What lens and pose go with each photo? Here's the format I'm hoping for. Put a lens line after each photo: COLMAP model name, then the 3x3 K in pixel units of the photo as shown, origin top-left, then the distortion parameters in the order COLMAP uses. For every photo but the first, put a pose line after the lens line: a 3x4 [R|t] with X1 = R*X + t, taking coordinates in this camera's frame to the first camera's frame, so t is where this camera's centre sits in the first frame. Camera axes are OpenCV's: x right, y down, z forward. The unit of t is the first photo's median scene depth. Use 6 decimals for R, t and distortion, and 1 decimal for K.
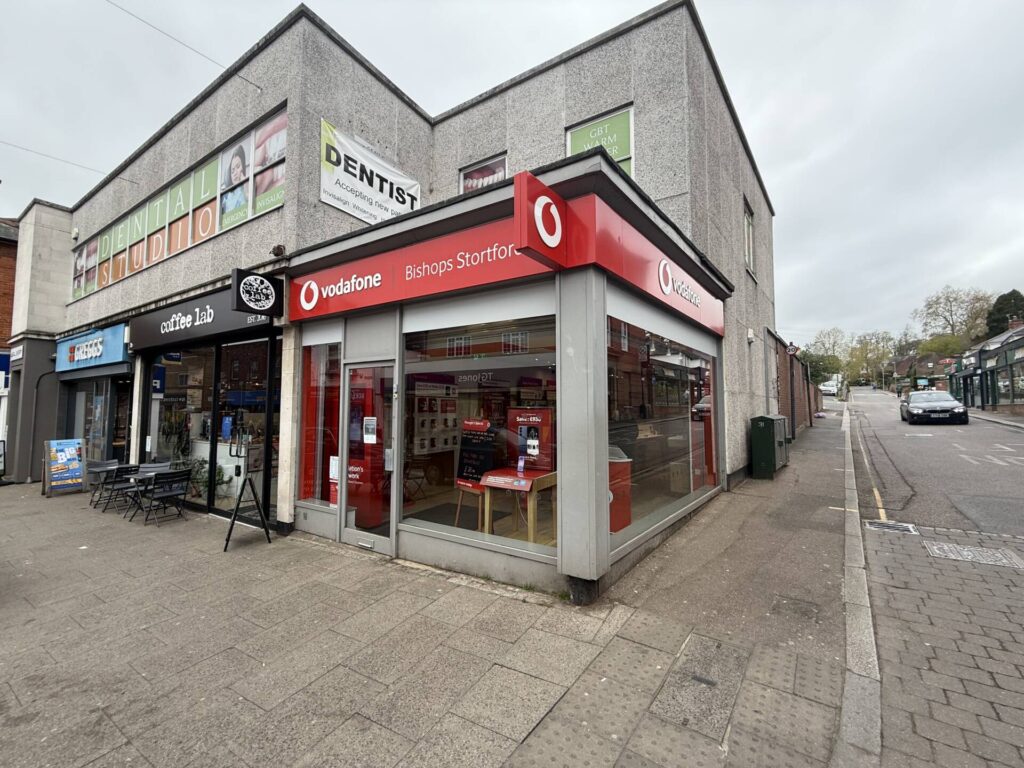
lens RADIAL K [[402.7, 0, 509.8], [0, 402.7, 385.0], [0, 0, 1]] dist [0.000124, 0.000112]
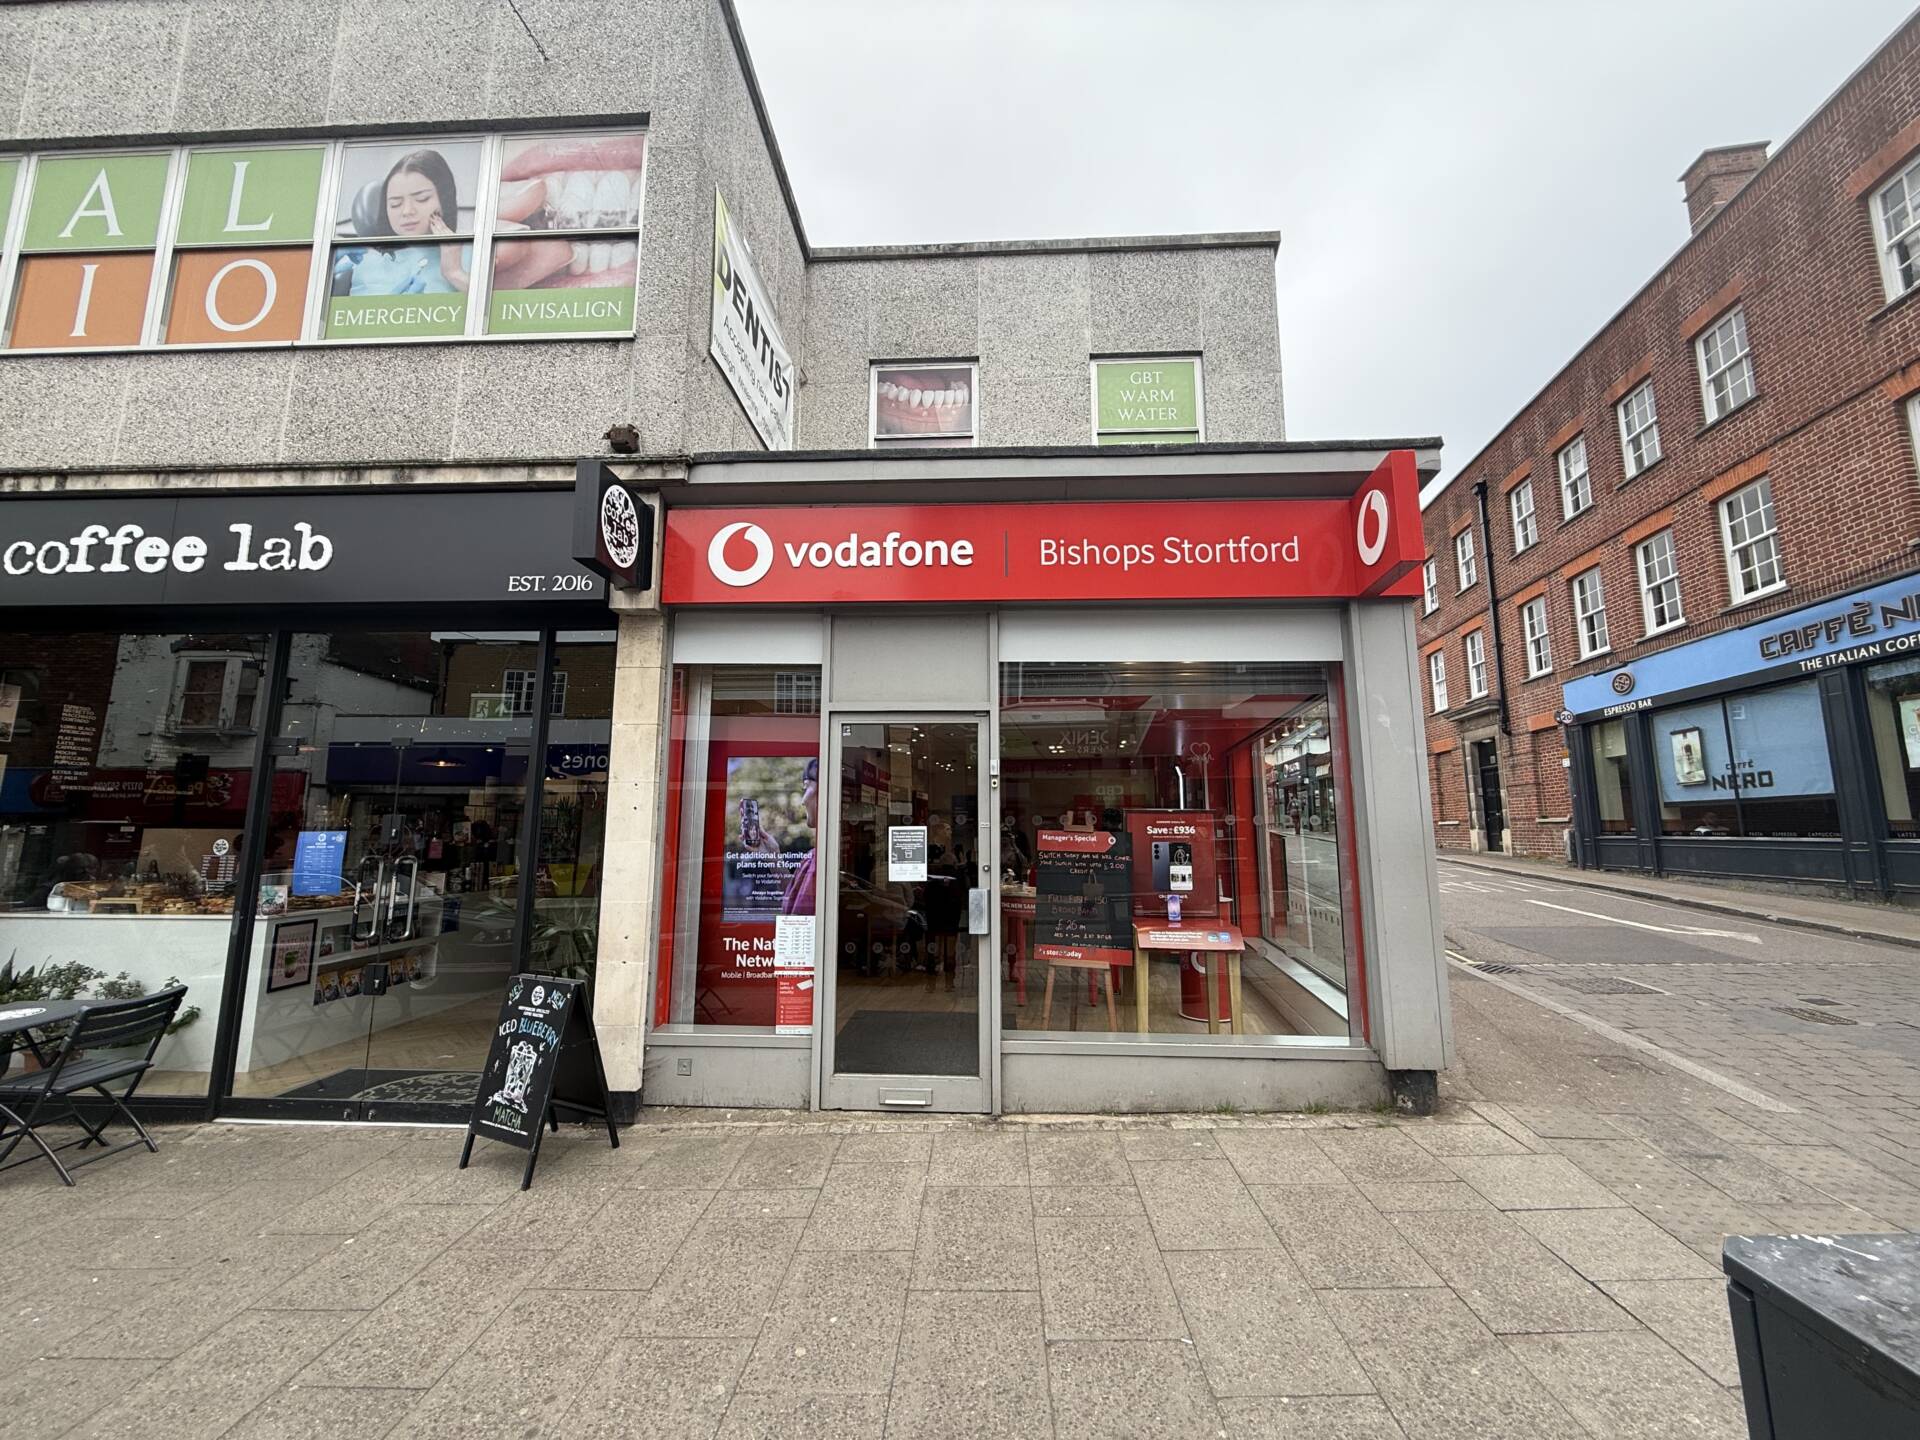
lens RADIAL K [[755.1, 0, 960.4], [0, 755.1, 721.9], [0, 0, 1]] dist [0.000124, 0.000112]
pose [[0.877820, 0.069075, 0.473984, -0.744926], [-0.029110, 0.995412, -0.091151, 0.037121], [-0.478106, 0.066217, 0.875803, 0.175667]]
